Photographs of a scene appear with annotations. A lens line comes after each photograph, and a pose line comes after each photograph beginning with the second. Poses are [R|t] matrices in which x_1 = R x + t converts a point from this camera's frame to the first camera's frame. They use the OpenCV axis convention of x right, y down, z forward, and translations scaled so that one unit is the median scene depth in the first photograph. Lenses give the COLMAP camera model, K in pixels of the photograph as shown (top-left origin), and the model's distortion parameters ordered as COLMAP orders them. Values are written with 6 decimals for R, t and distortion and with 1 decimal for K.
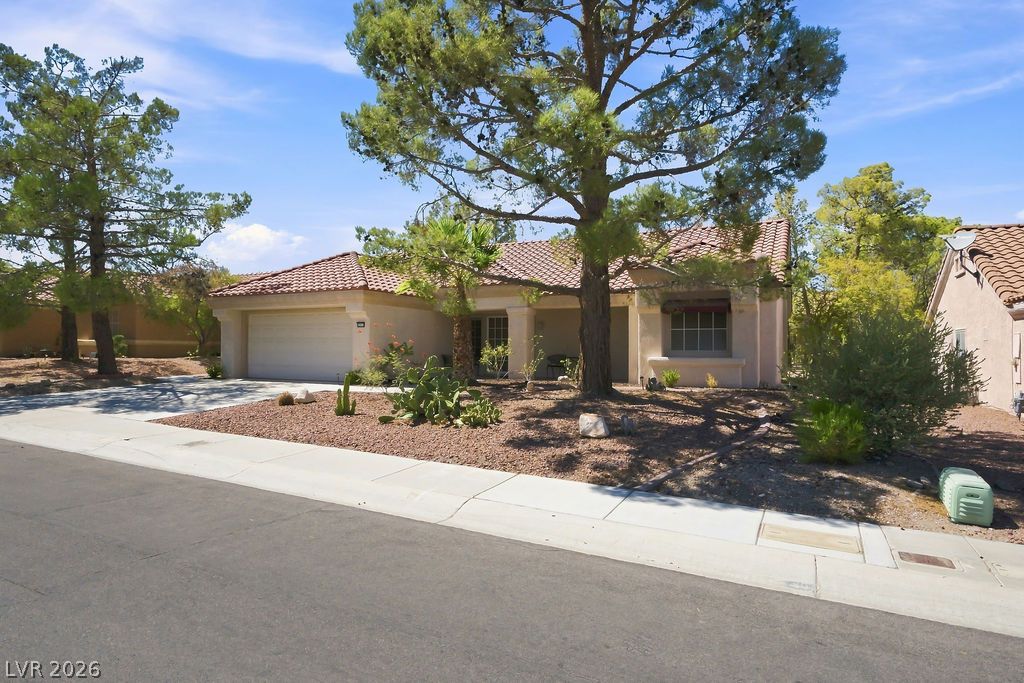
lens RADIAL K [[613.0, 0, 512.0], [0, 613.0, 341.5], [0, 0, 1]] dist [0.001069, 0.000192]
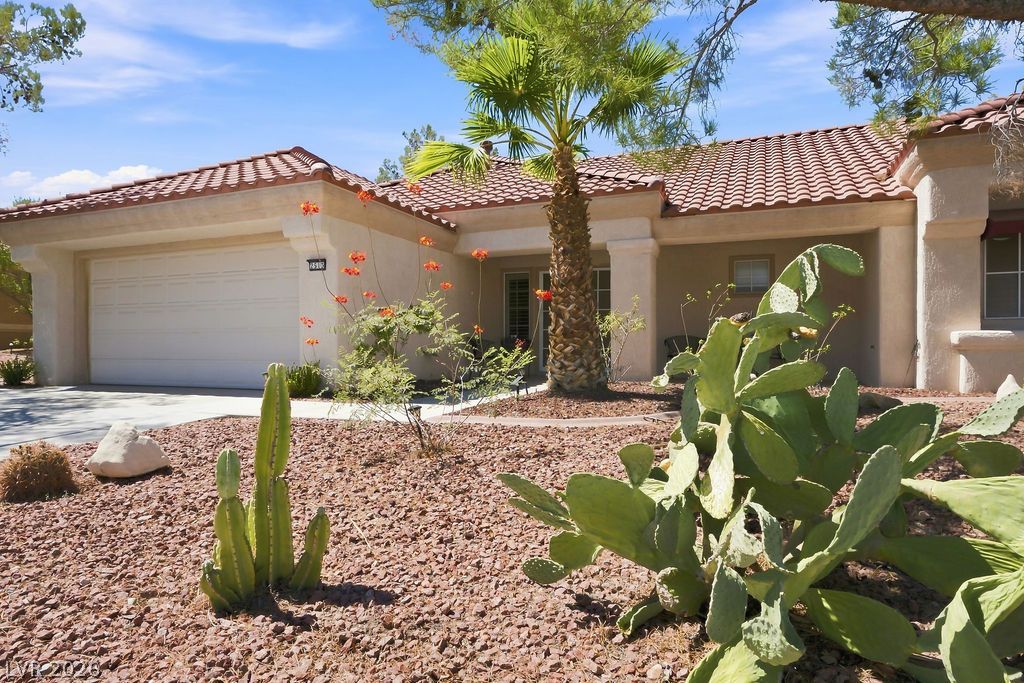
lens RADIAL K [[620.2, 0, 510.8], [0, 620.2, 354.7], [0, 0, 1]] dist [0.000236, -0.000370]
pose [[0.996901, -0.007188, 0.078339, -0.139998], [0.005471, 0.999741, 0.022107, 0.029819], [-0.078478, -0.021610, 0.996682, 0.530266]]
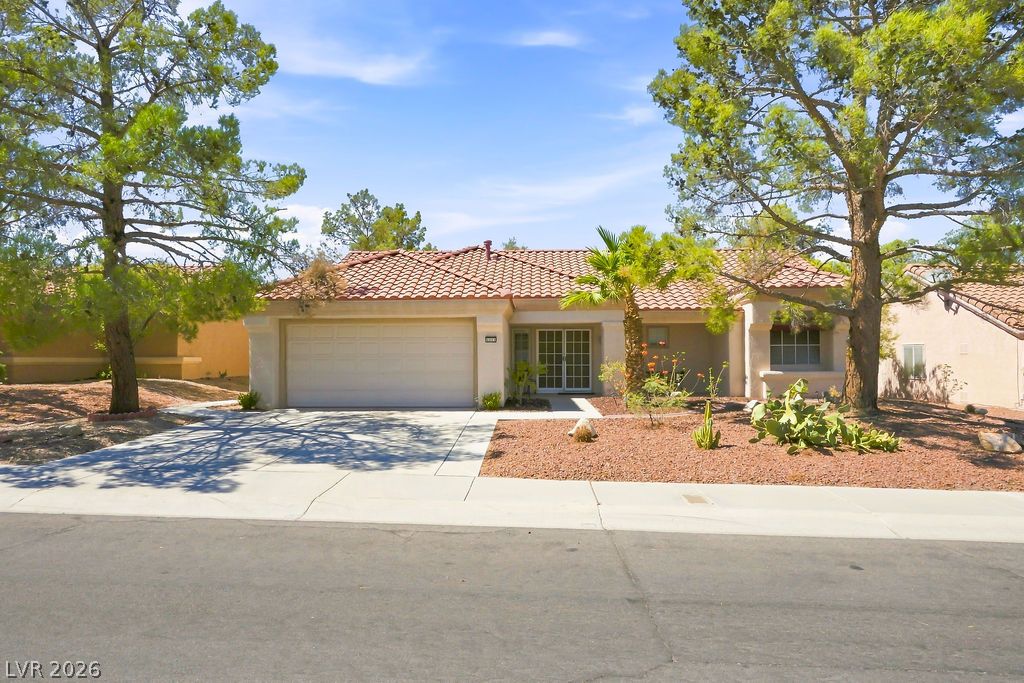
lens RADIAL K [[620.2, 0, 510.8], [0, 620.2, 354.7], [0, 0, 1]] dist [0.000236, -0.000370]
pose [[0.900984, -0.007969, 0.433780, -0.600234], [0.003437, 0.999931, 0.011231, -0.015873], [-0.433839, -0.008628, 0.900949, 0.210421]]
